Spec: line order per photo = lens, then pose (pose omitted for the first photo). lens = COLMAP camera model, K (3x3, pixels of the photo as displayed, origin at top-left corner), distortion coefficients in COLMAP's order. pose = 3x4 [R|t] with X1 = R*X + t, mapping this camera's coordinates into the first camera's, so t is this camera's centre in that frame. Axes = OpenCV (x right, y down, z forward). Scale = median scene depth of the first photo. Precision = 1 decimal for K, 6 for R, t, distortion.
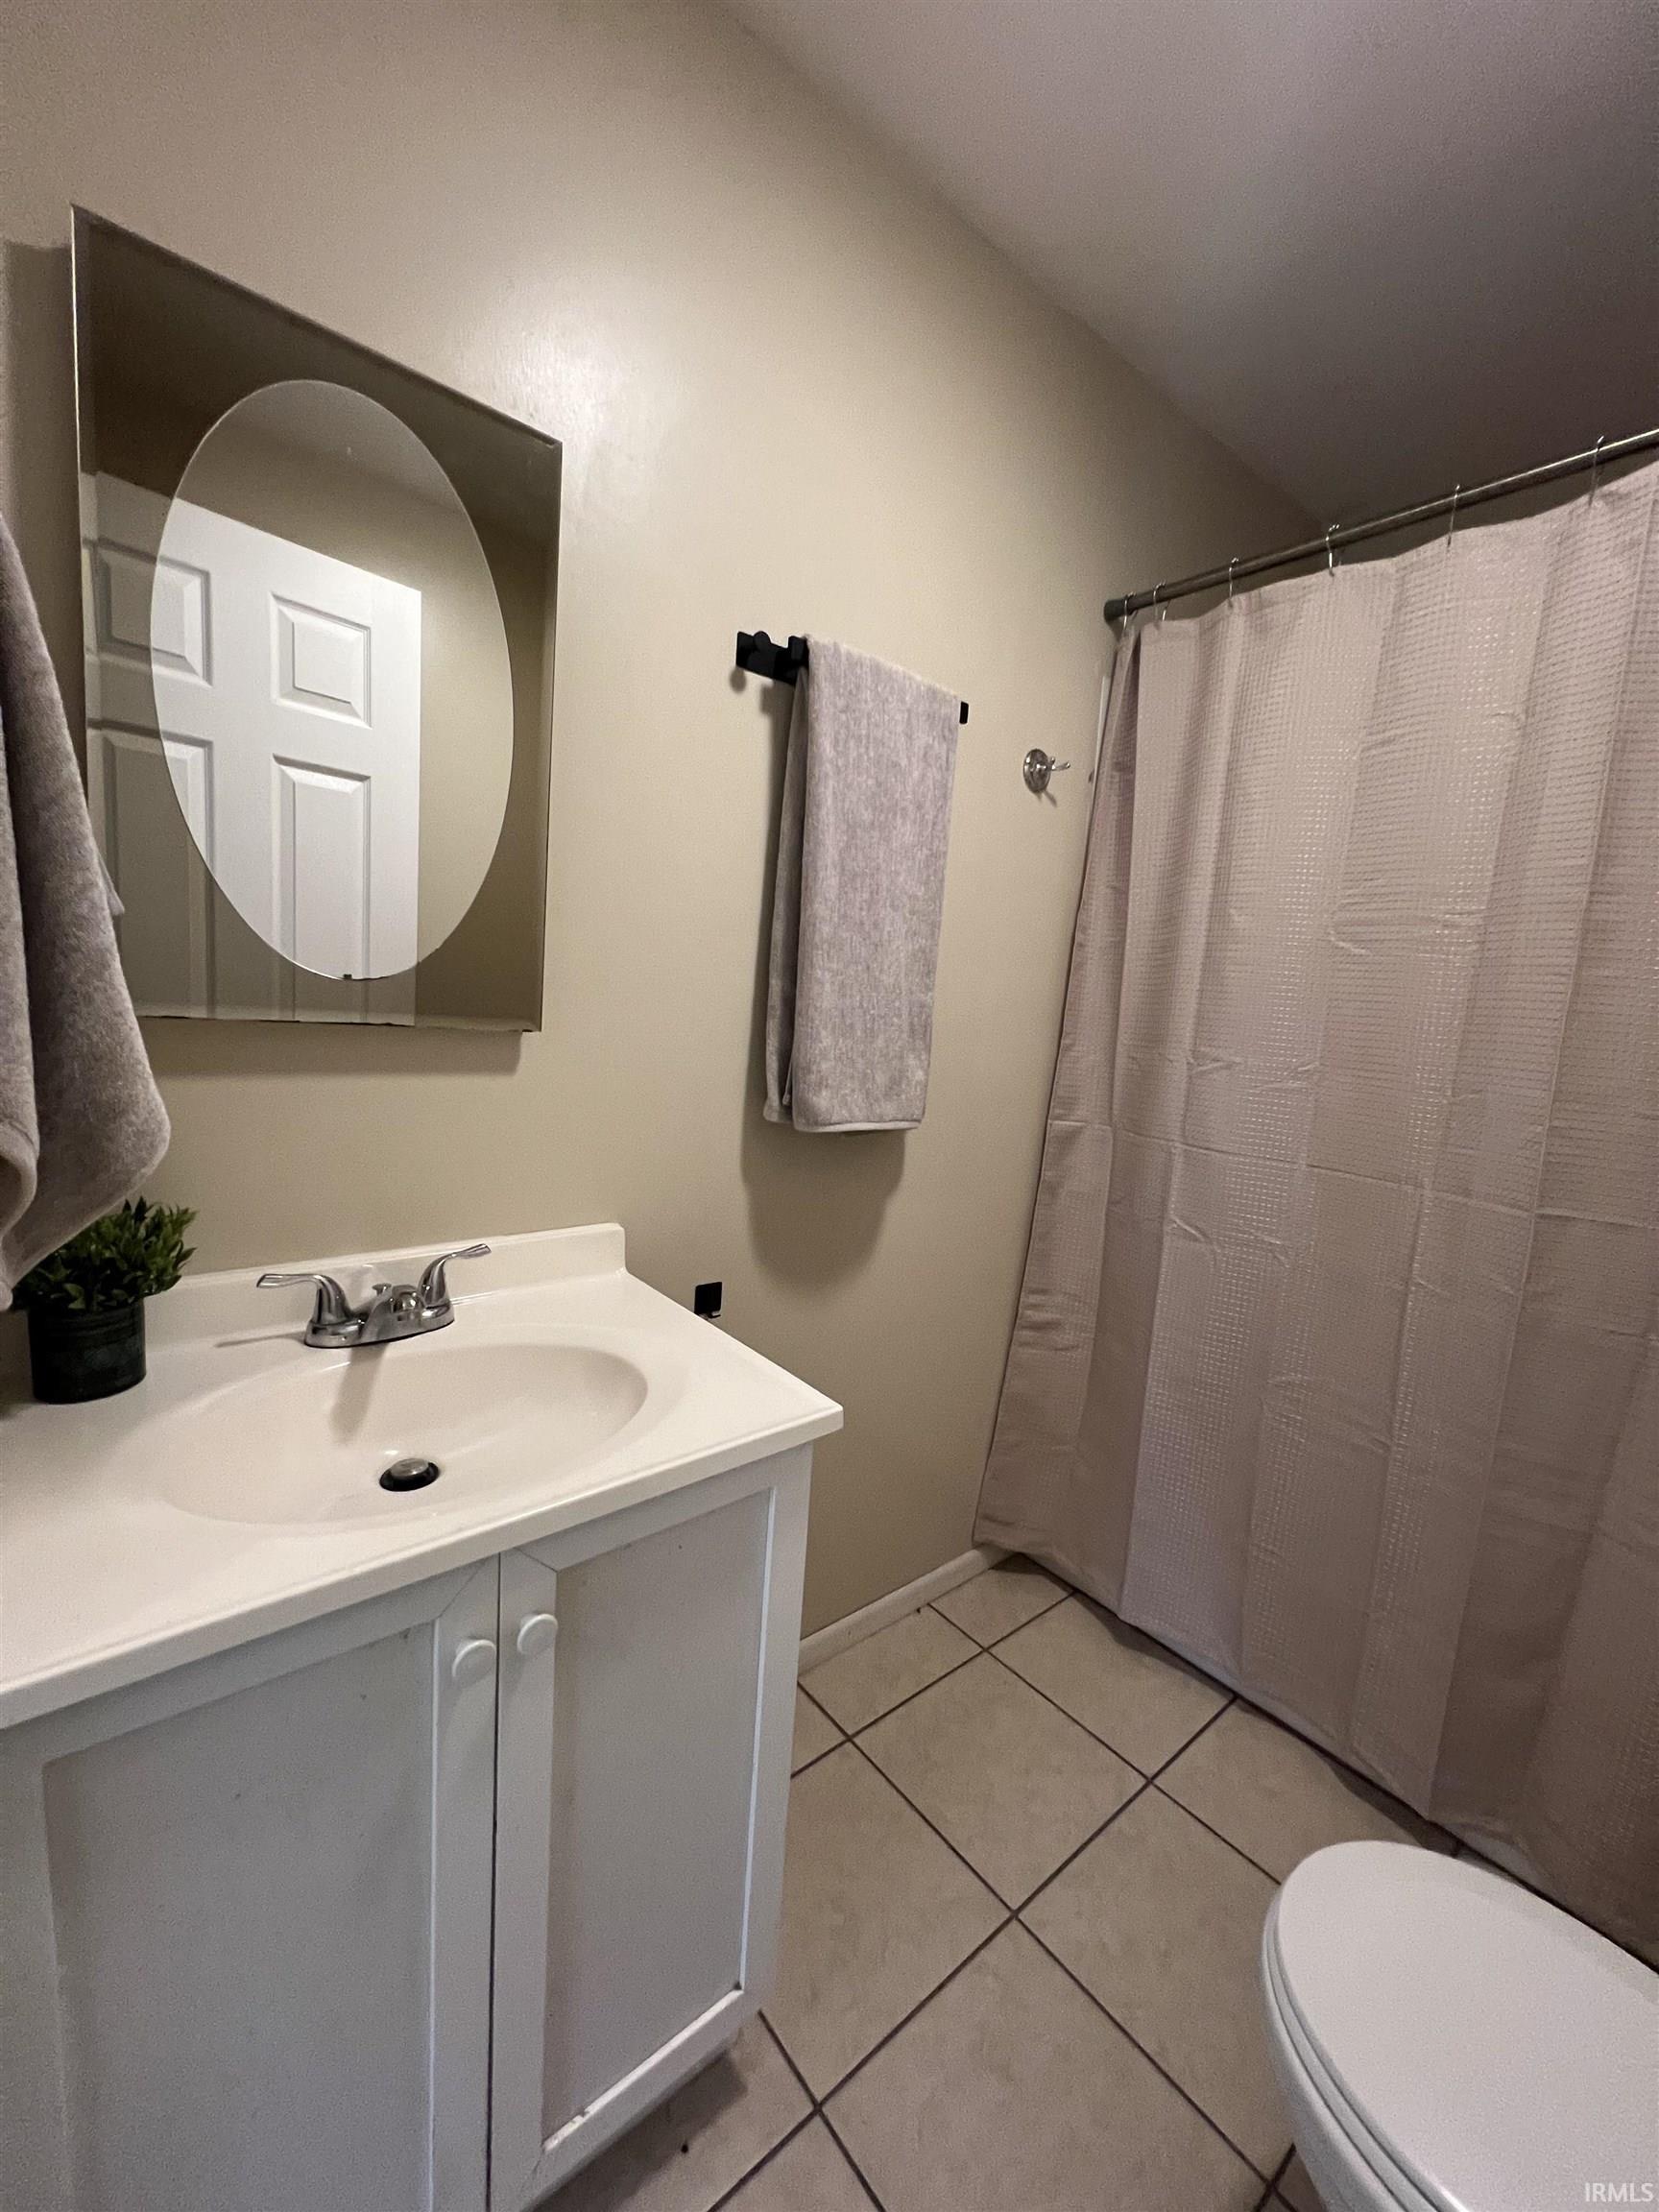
lens RADIAL K [[884.7, 0, 829.5], [0, 884.7, 1106.0], [0, 0, 1]] dist [-0.001982, 0.000438]
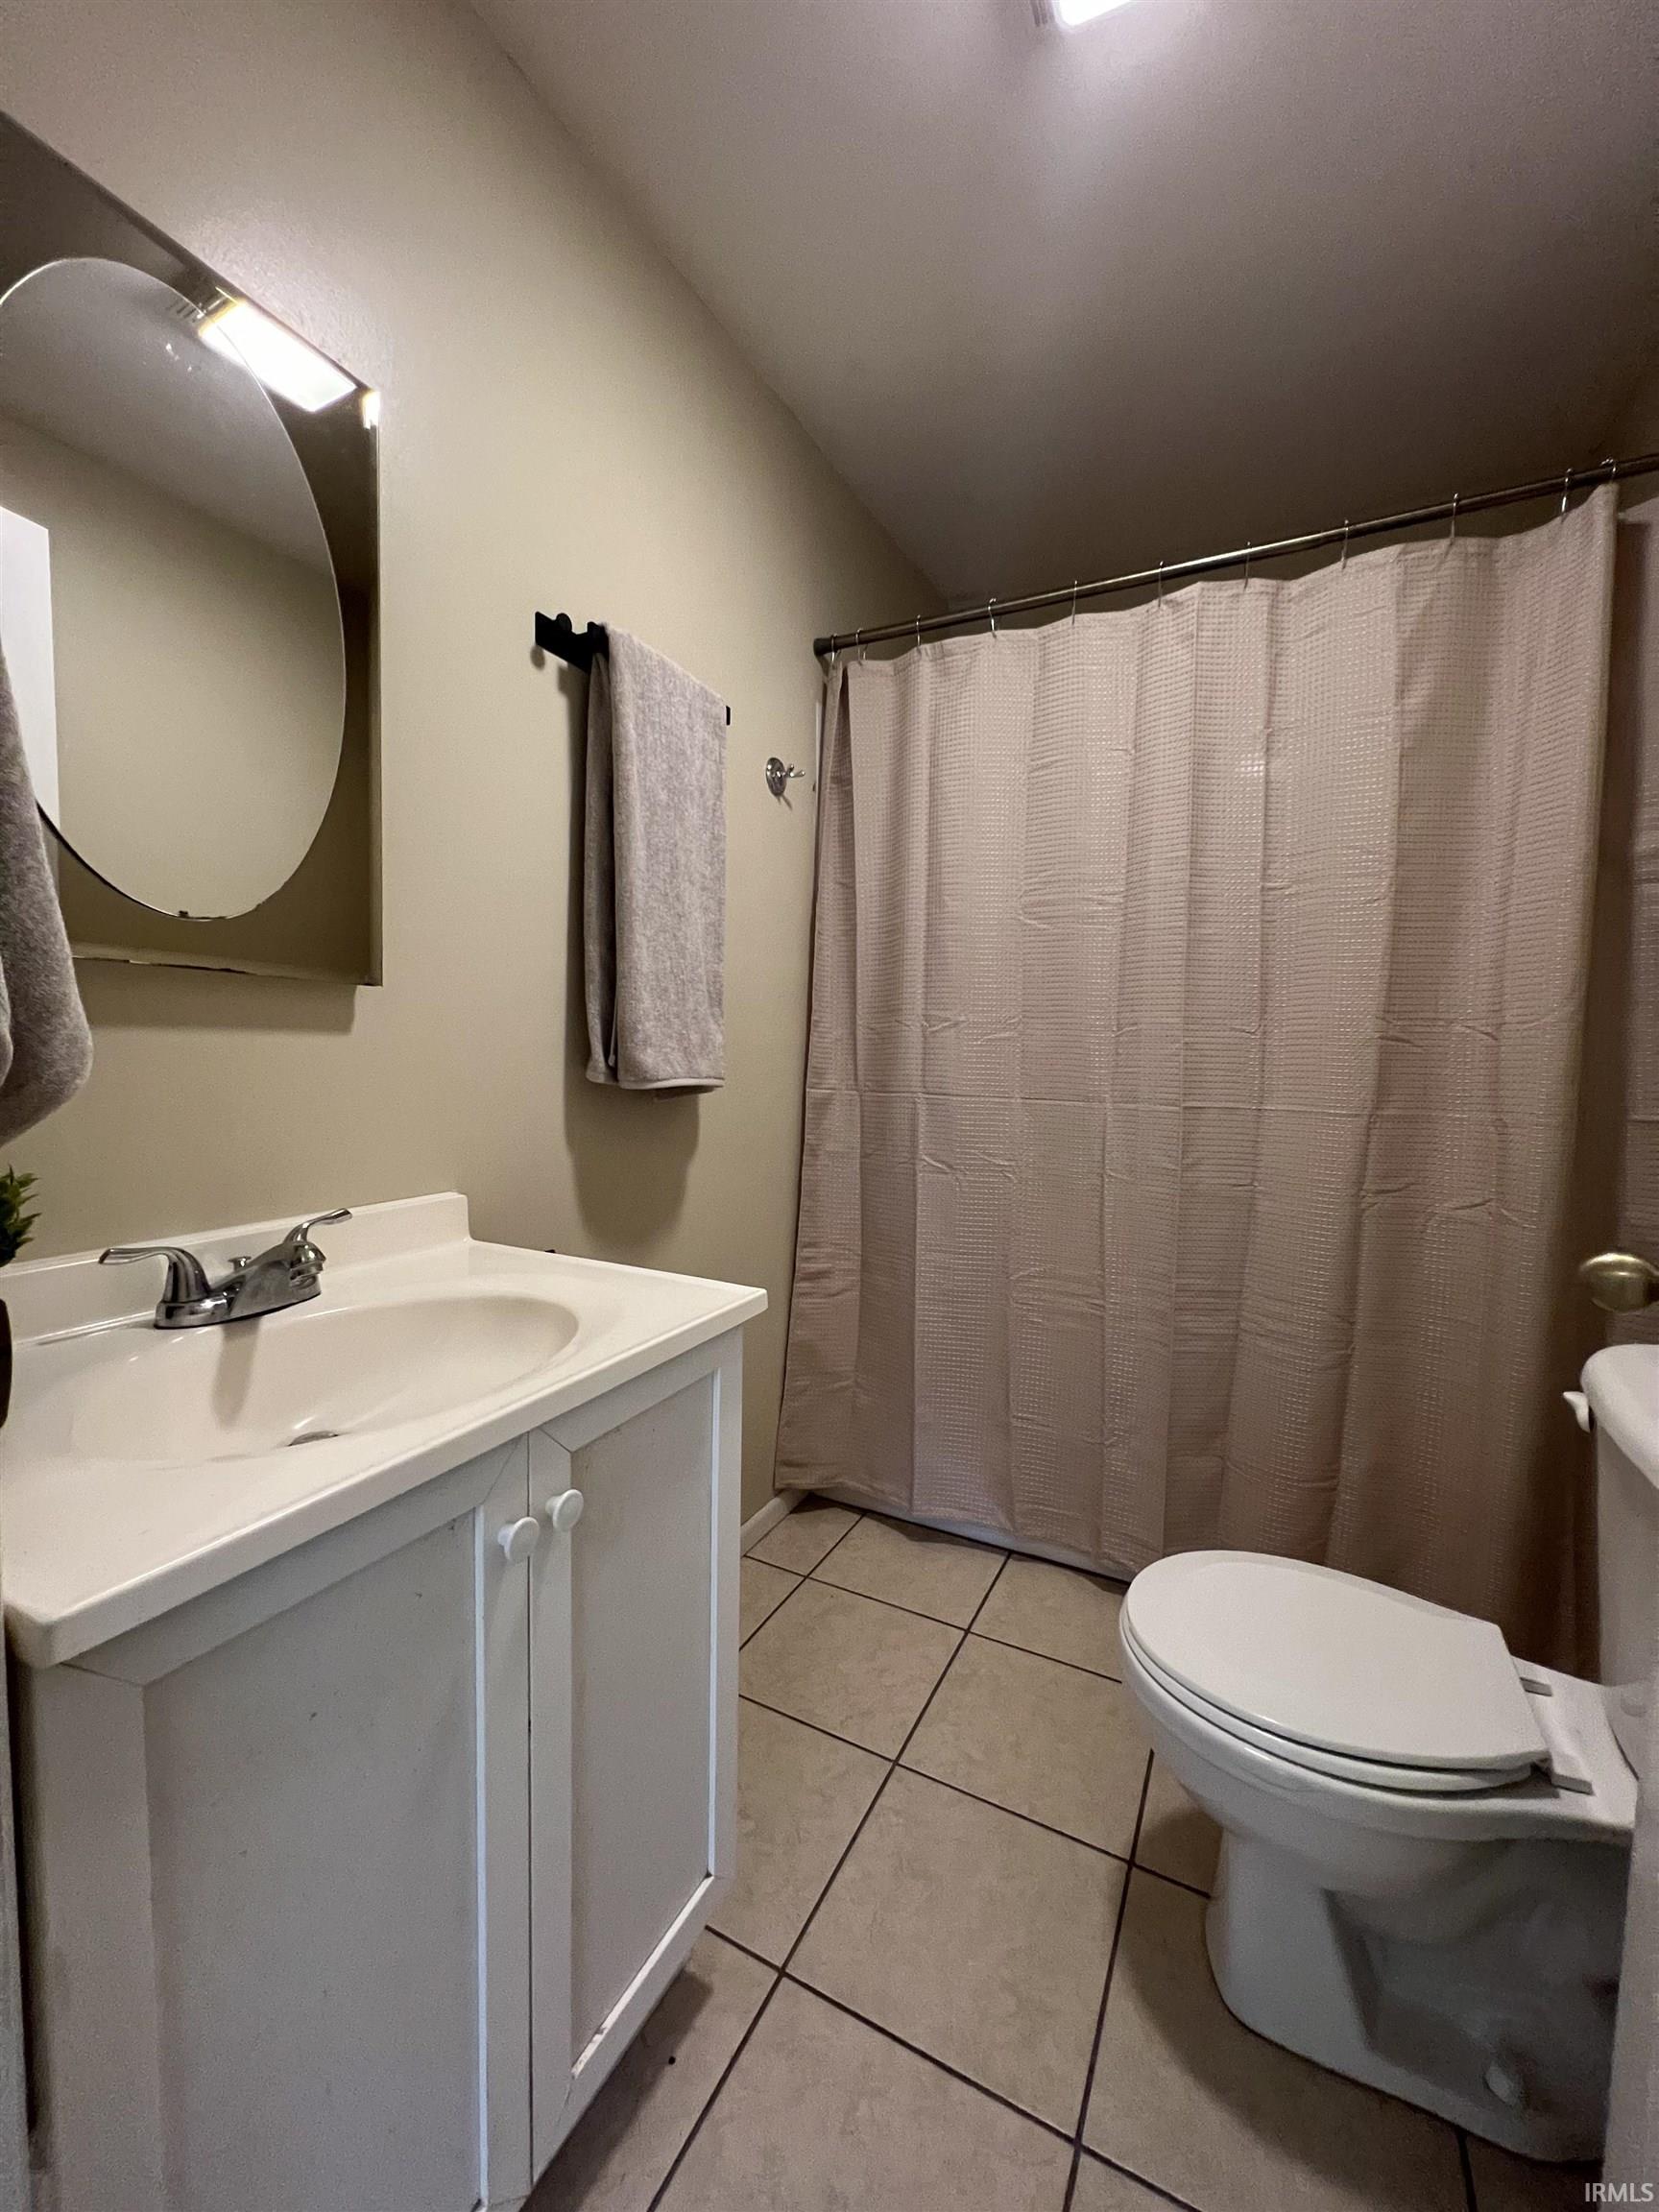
lens RADIAL K [[884.7, 0, 829.5], [0, 884.7, 1106.0], [0, 0, 1]] dist [-0.001982, 0.000438]
pose [[0.918586, -0.077653, 0.387518, -0.220152], [0.096388, 0.994918, -0.029115, 0.100677], [-0.383288, 0.064096, 0.921402, -0.052360]]
